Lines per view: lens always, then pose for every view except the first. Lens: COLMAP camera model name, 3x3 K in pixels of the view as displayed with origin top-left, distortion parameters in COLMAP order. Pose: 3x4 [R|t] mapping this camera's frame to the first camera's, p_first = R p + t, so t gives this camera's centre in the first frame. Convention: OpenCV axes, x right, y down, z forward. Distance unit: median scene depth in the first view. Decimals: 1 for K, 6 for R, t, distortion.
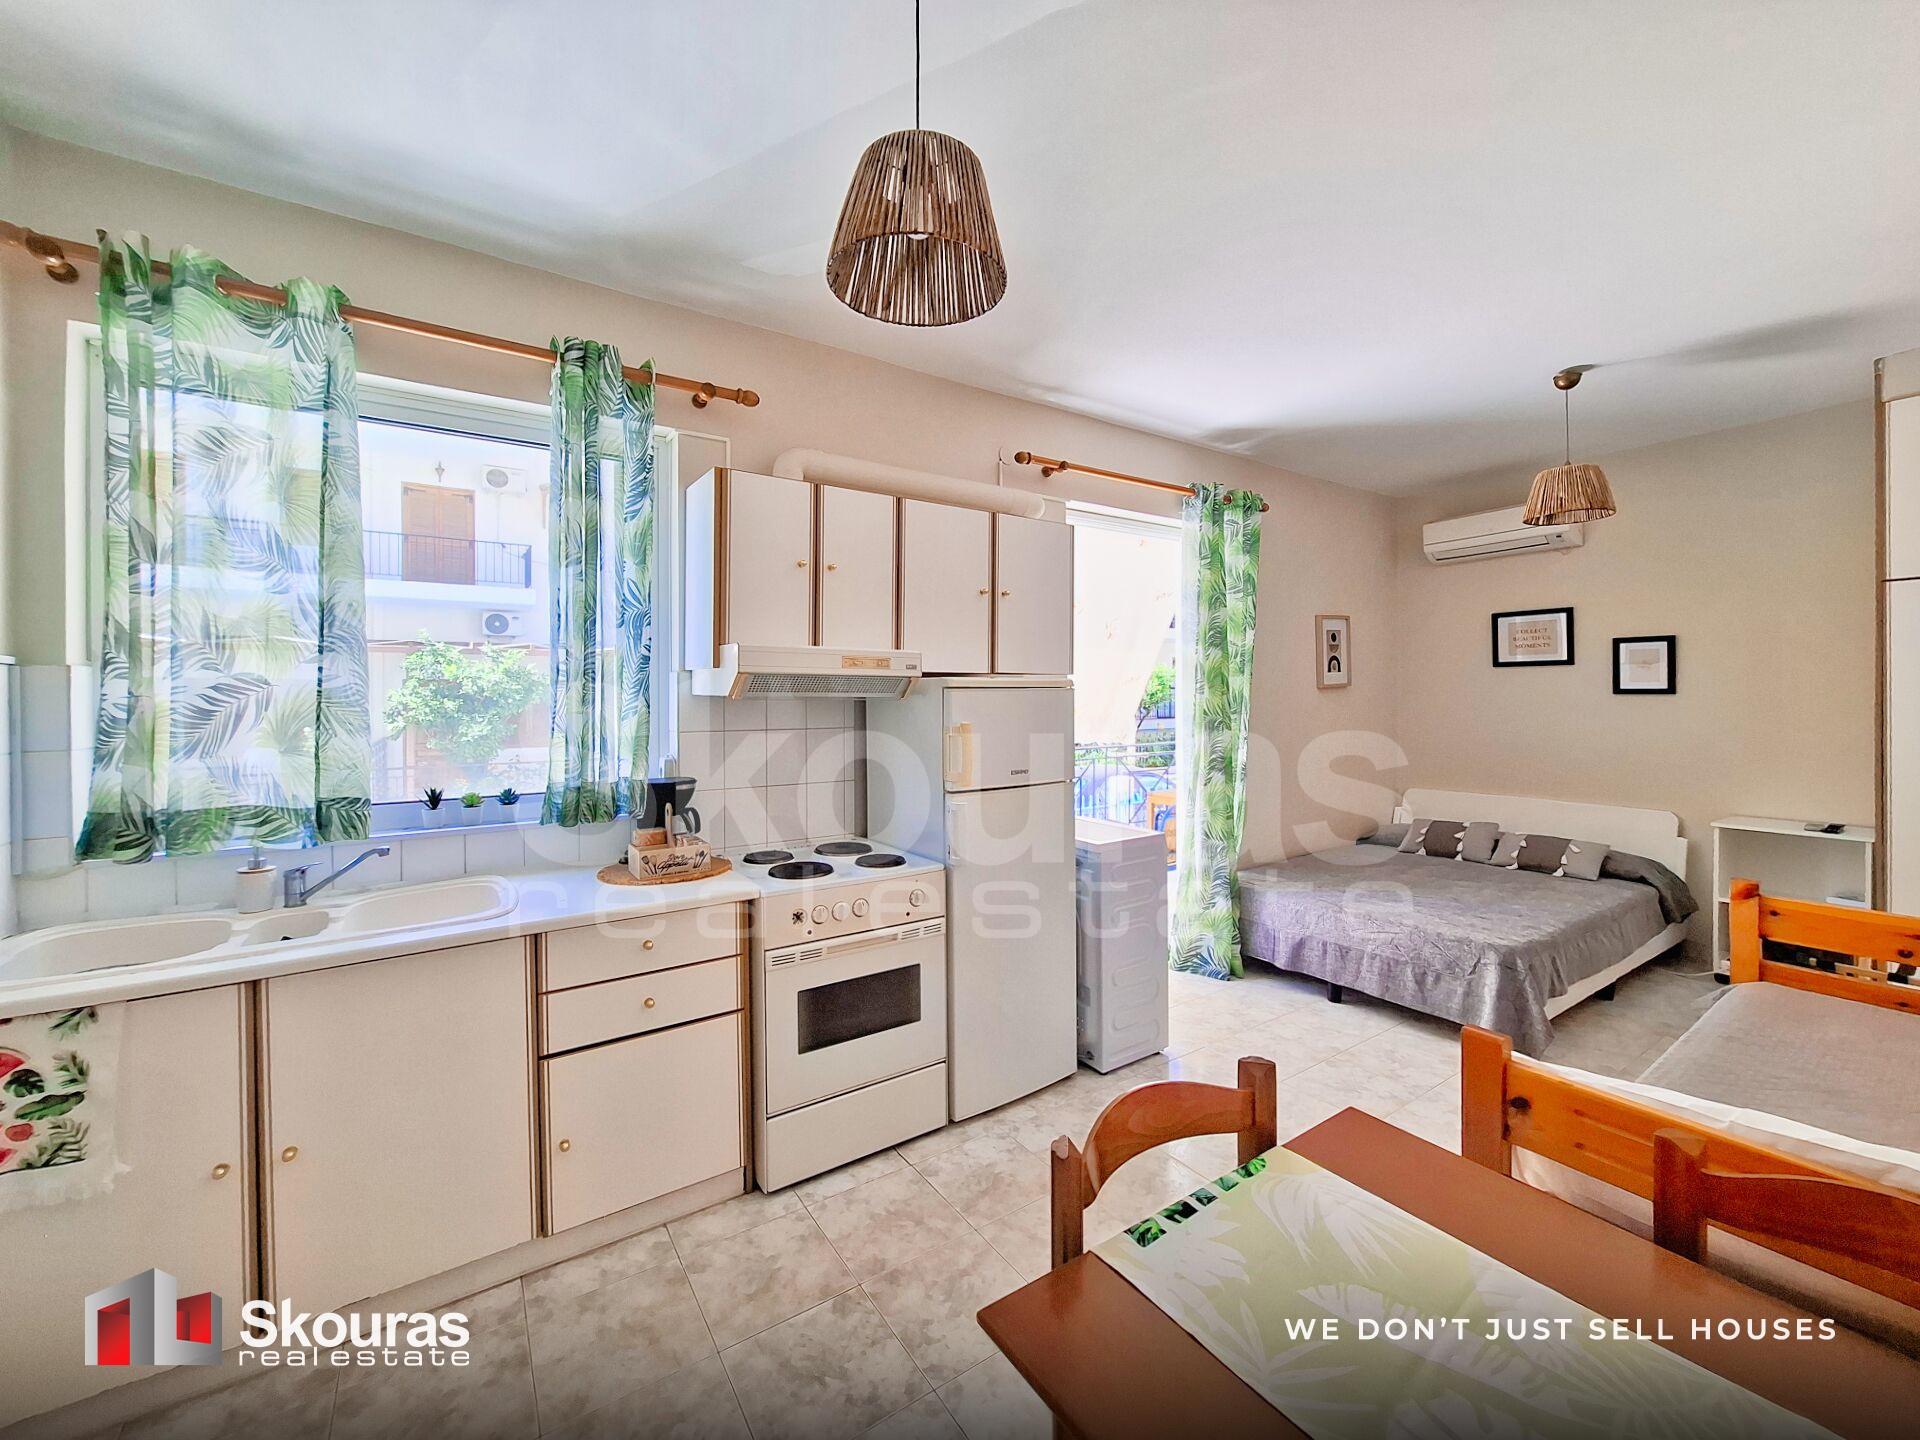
lens RADIAL K [[769.8, 0, 959.7], [0, 769.8, 694.7], [0, 0, 1]] dist [-0.011342, 0.002973]
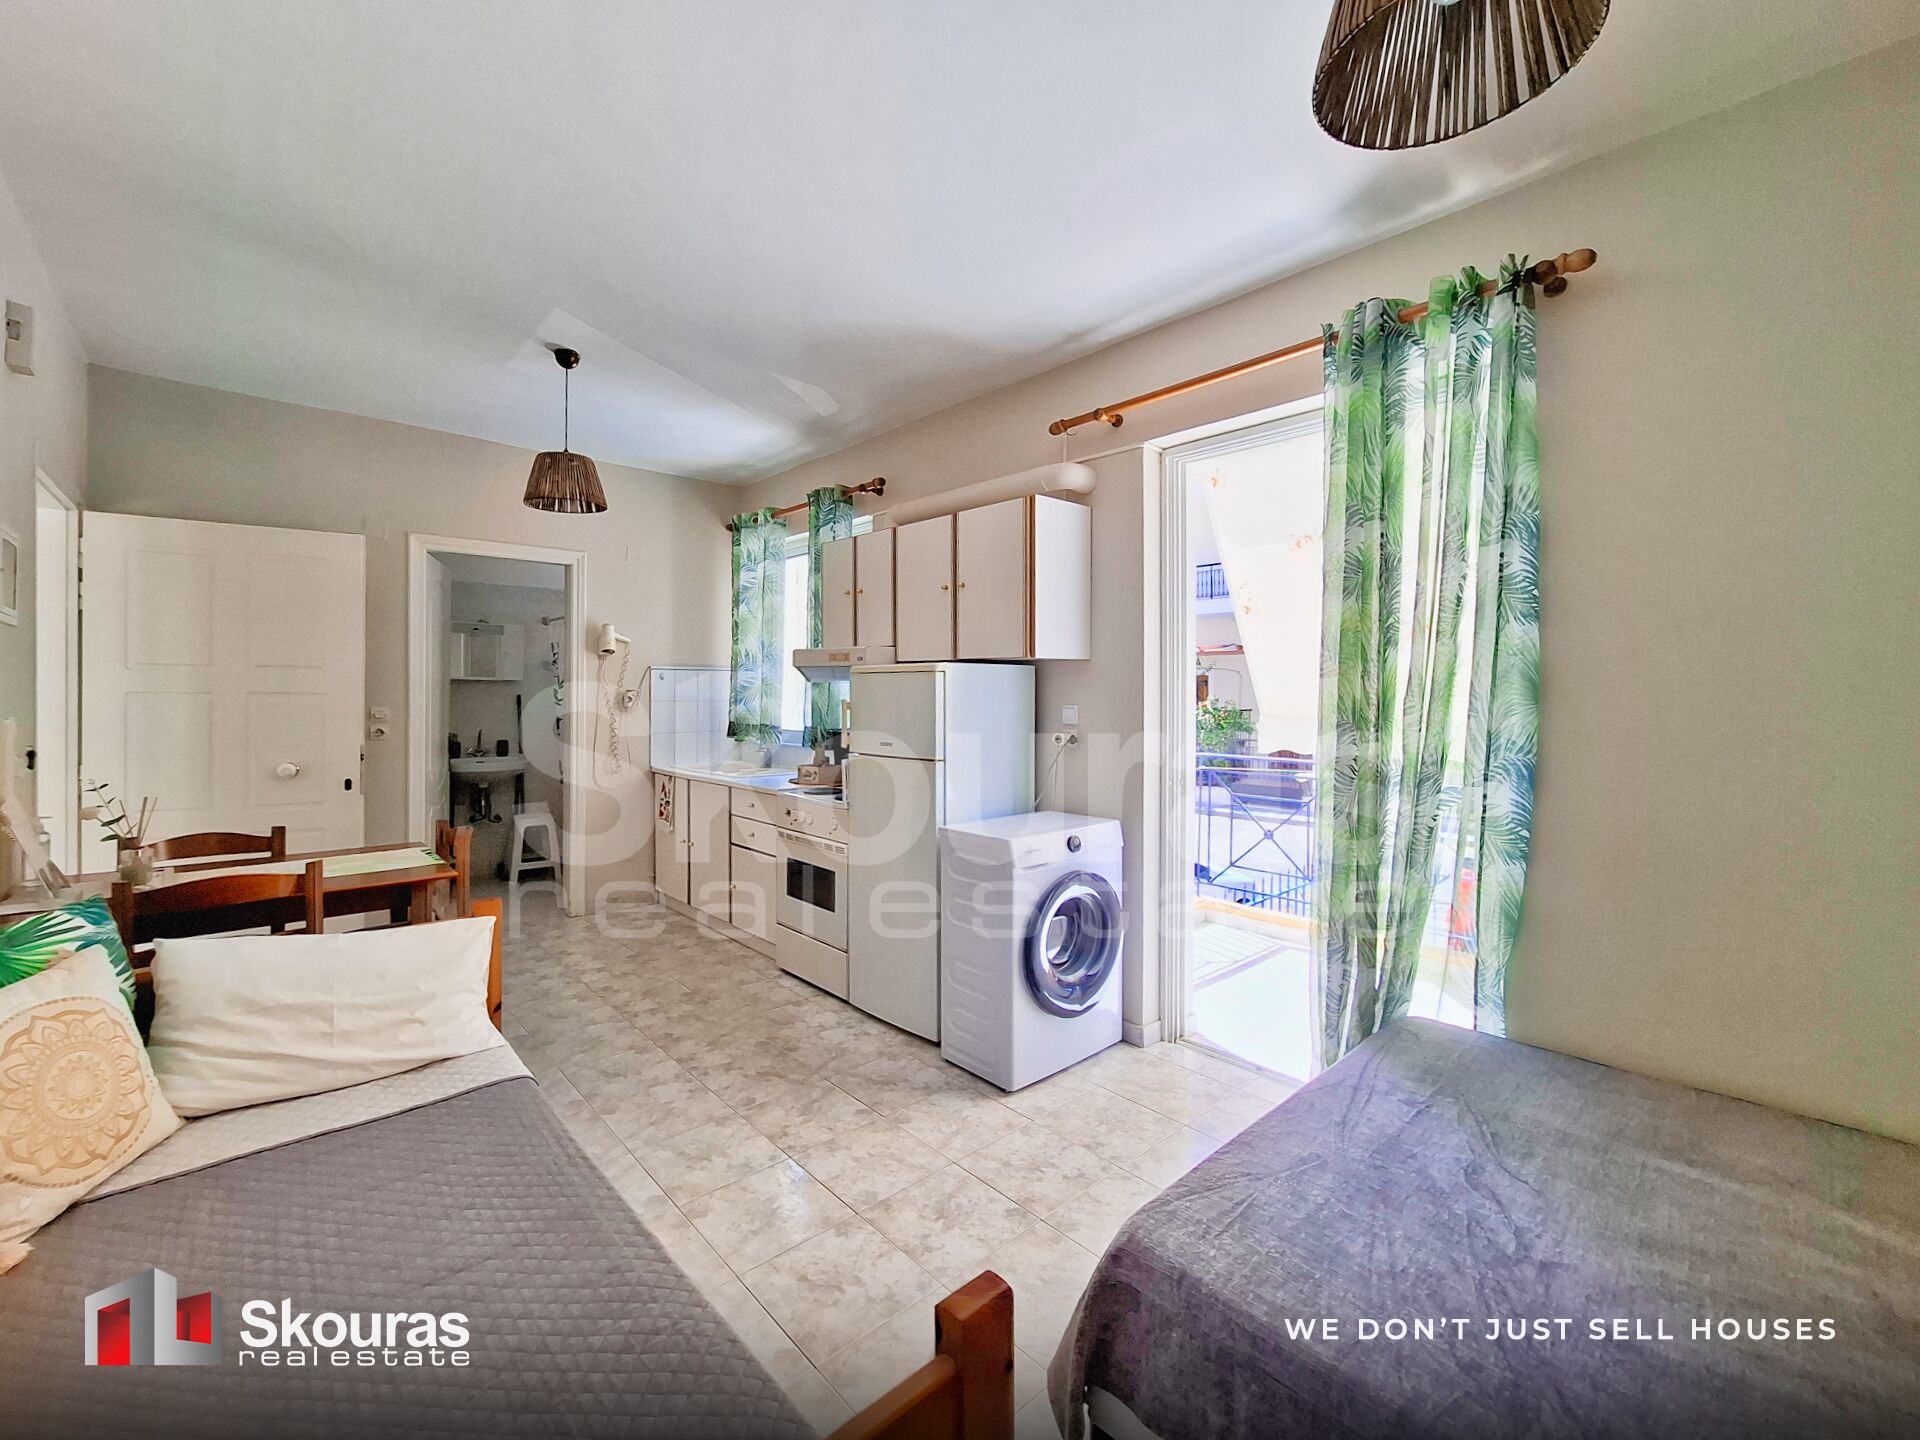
lens RADIAL K [[796.1, 0, 959.6], [0, 796.1, 698.4], [0, 0, 1]] dist [-0.008086, 0.000786]
pose [[0.145867, 0.016027, -0.989174, 1.376588], [-0.006361, 0.999863, 0.015263, 0.011715], [0.989284, 0.004066, 0.145949, 0.991379]]
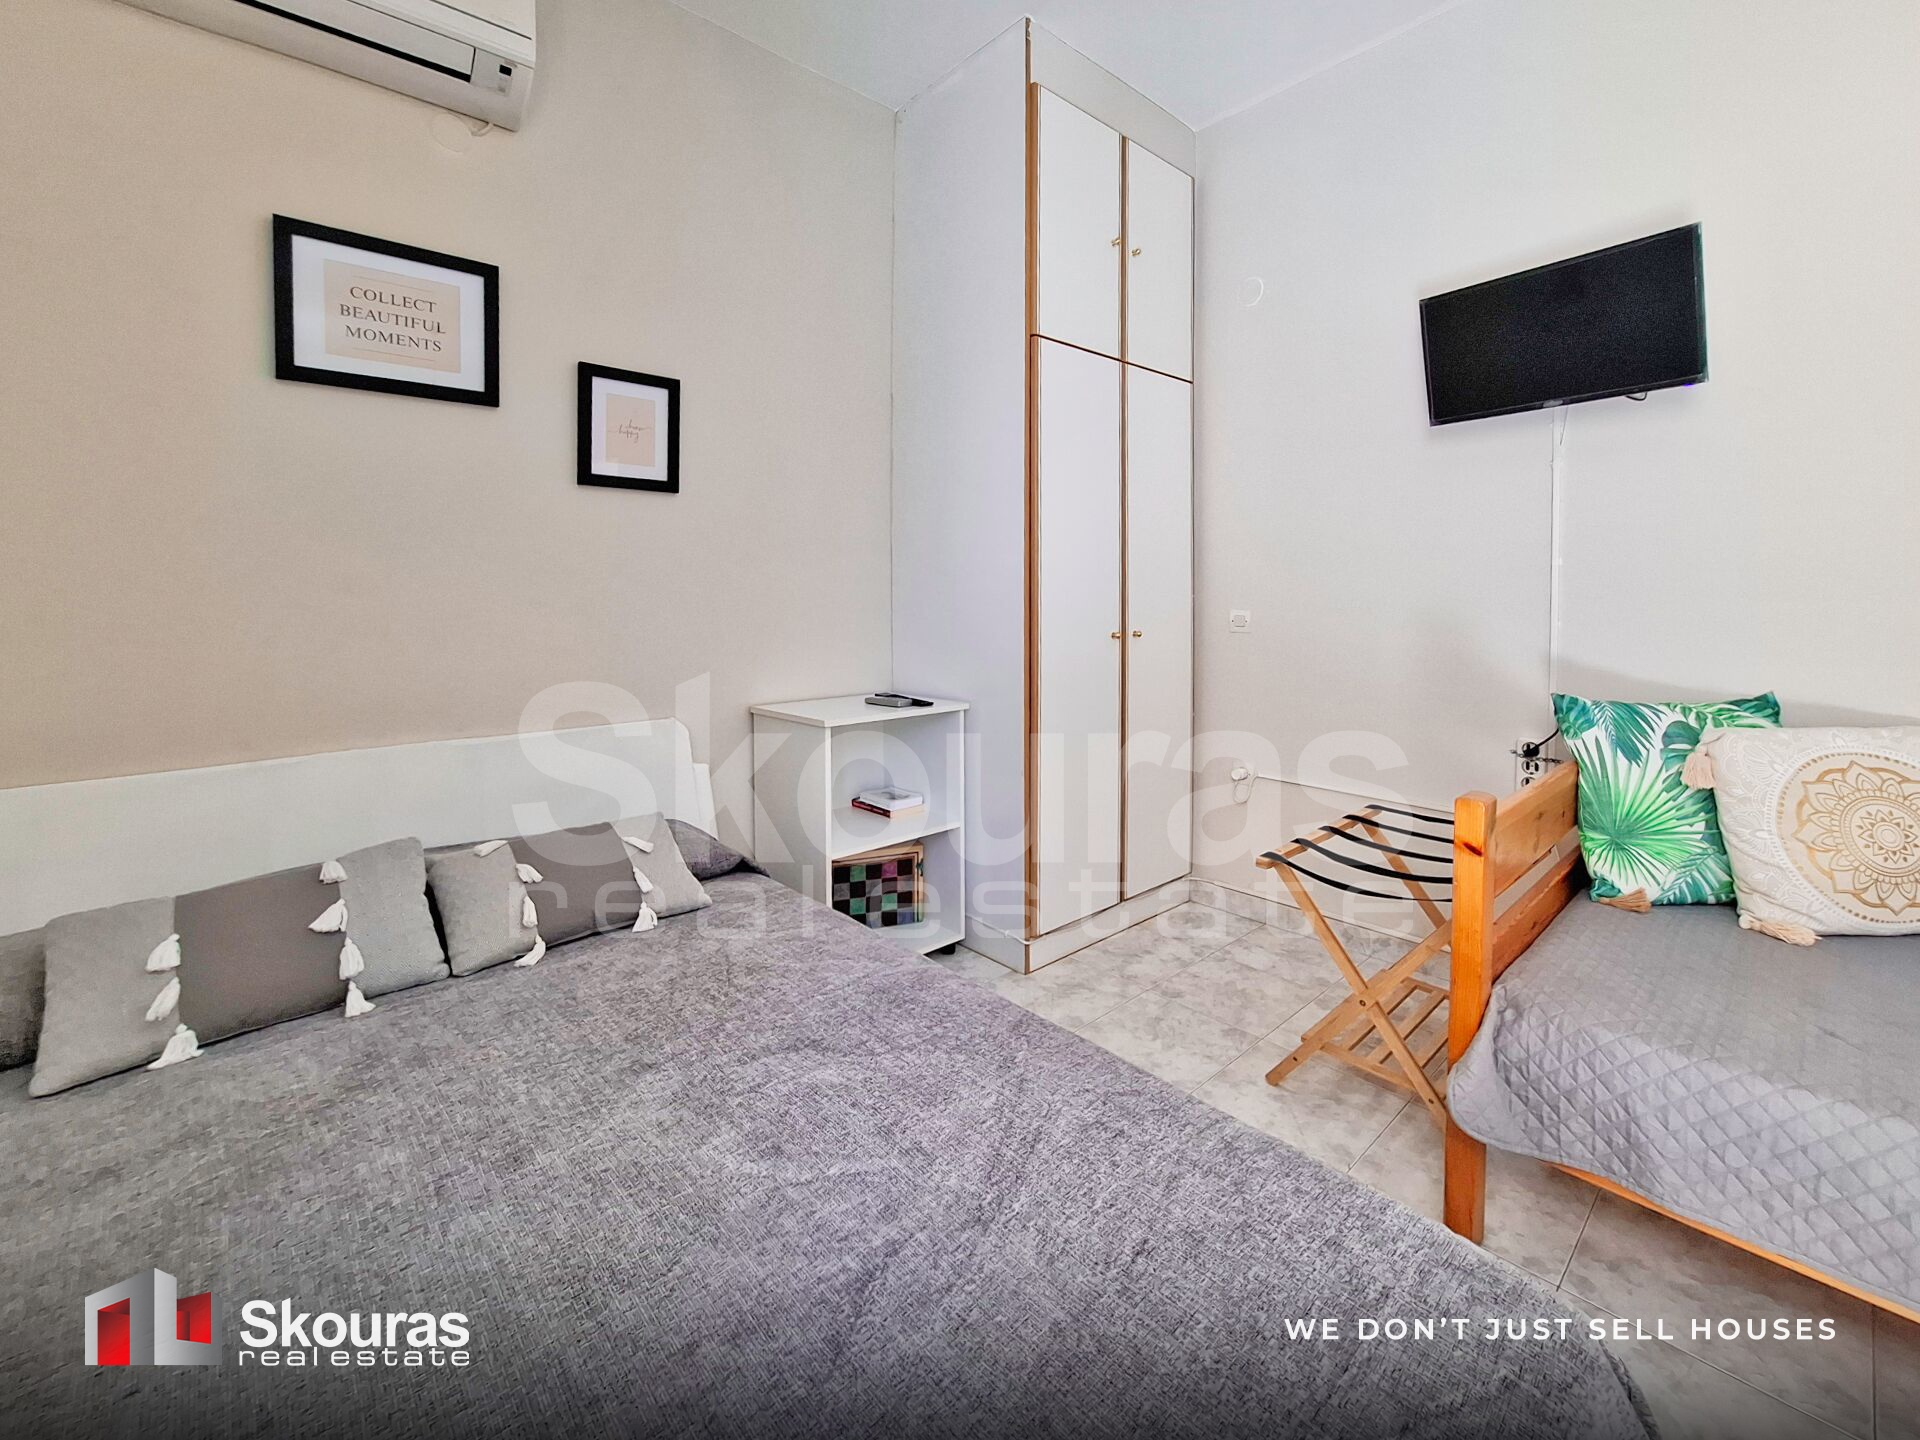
lens RADIAL K [[816.8, 0, 957.4], [0, 816.8, 605.4], [0, 0, 1]] dist [-0.003705, -0.000111]
pose [[-0.145535, -0.008459, 0.989317, 0.581395], [0.002319, 0.999958, 0.008891, 0.118317], [-0.989350, 0.003588, -0.145509, 1.464574]]
